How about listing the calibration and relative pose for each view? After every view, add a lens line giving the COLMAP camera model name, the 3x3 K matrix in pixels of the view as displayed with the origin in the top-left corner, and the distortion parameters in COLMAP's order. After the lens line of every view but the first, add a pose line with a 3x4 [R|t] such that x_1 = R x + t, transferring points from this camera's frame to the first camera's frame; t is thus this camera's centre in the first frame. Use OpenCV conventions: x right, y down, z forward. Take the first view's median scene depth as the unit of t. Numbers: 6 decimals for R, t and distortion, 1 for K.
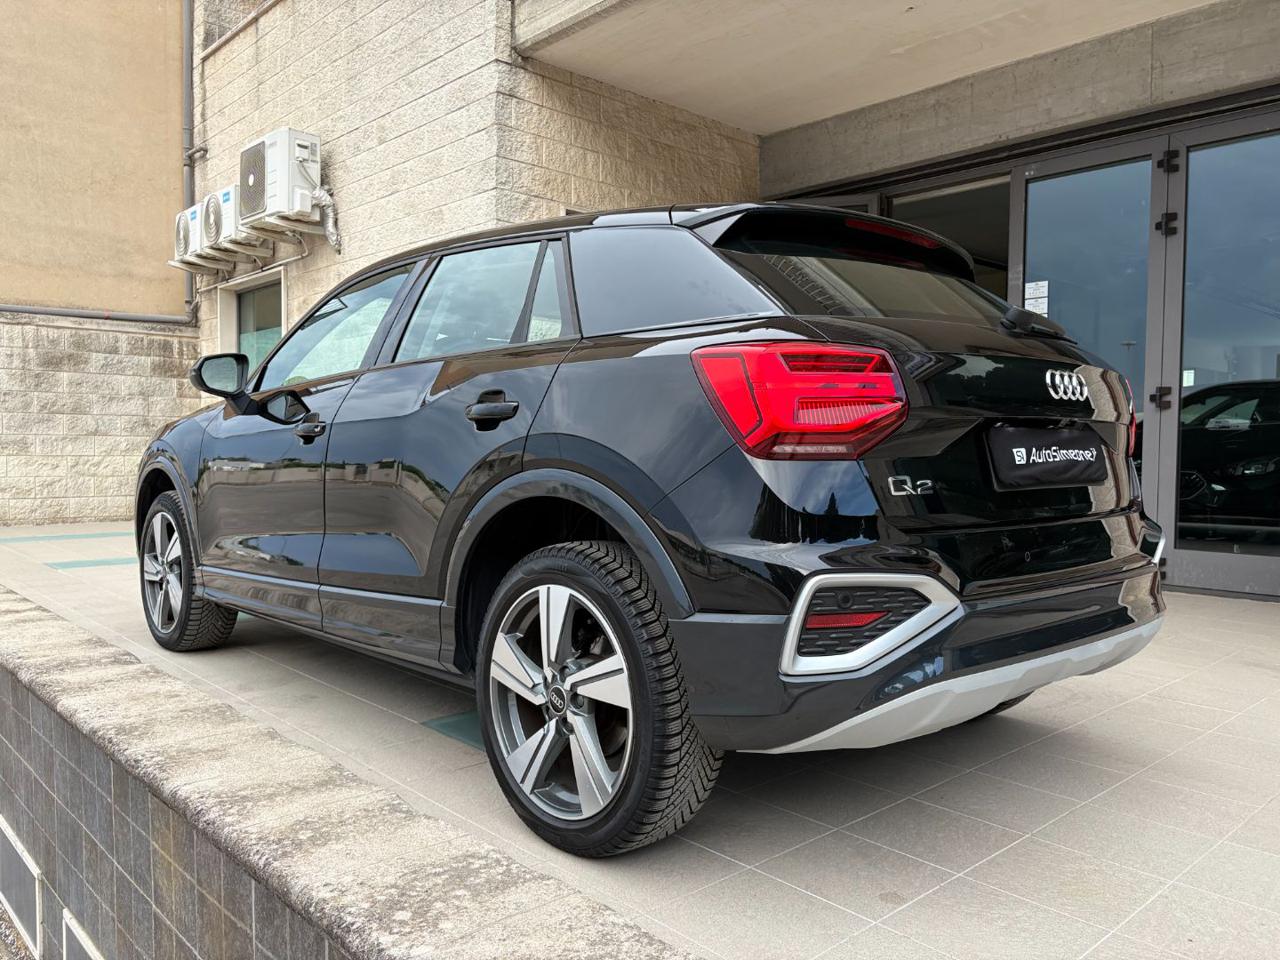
lens RADIAL K [[965.8, 0, 639.0], [0, 965.8, 467.3], [0, 0, 1]] dist [0.044715, -0.049262]
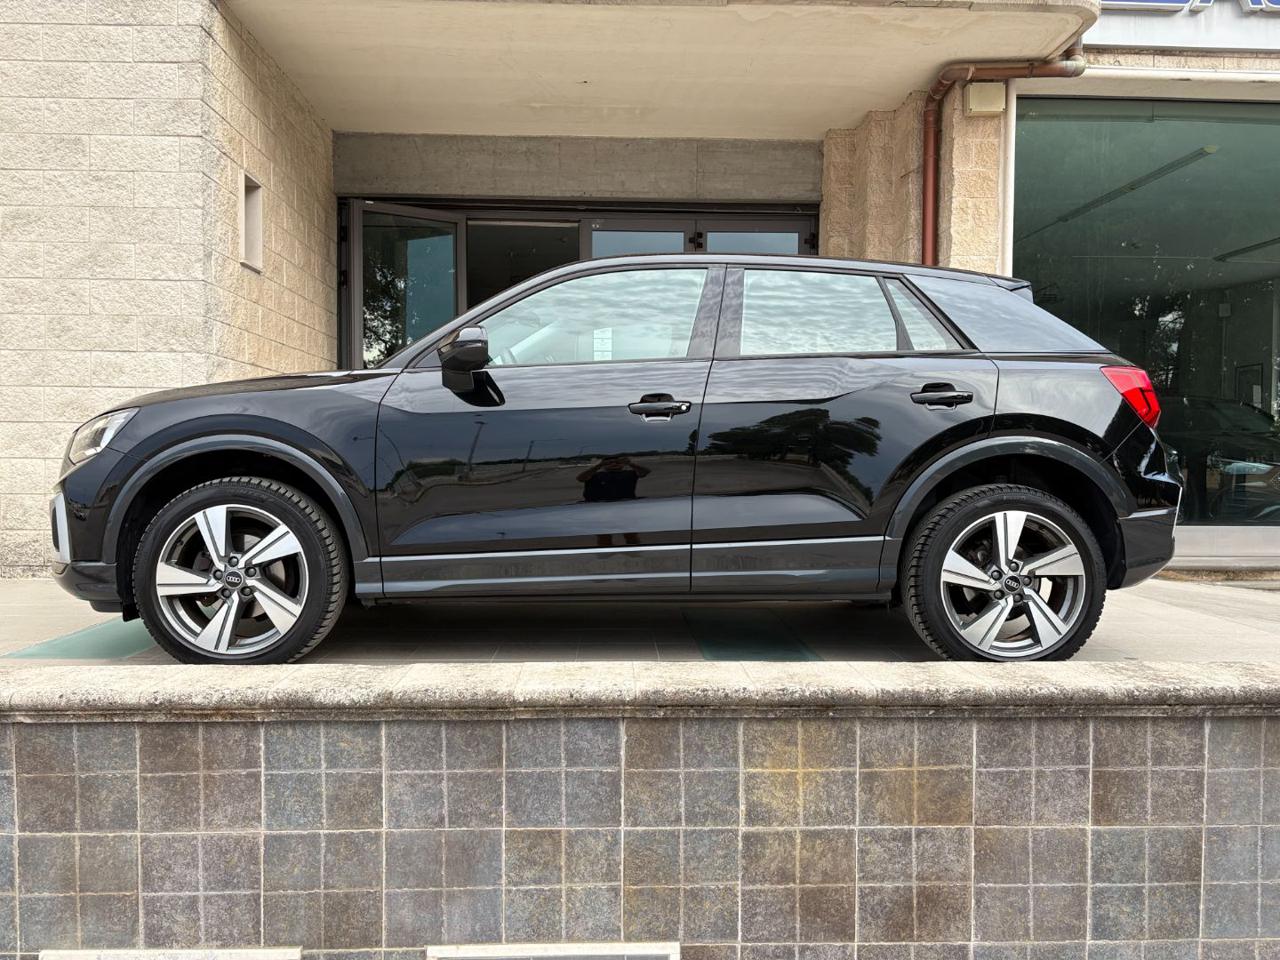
lens RADIAL K [[965.8, 0, 639.0], [0, 965.8, 467.3], [0, 0, 1]] dist [0.044715, -0.049262]
pose [[0.650777, -0.016093, 0.759099, -0.557474], [0.020243, 0.999788, 0.003842, 0.010870], [-0.758999, 0.012866, 0.650964, 0.142884]]
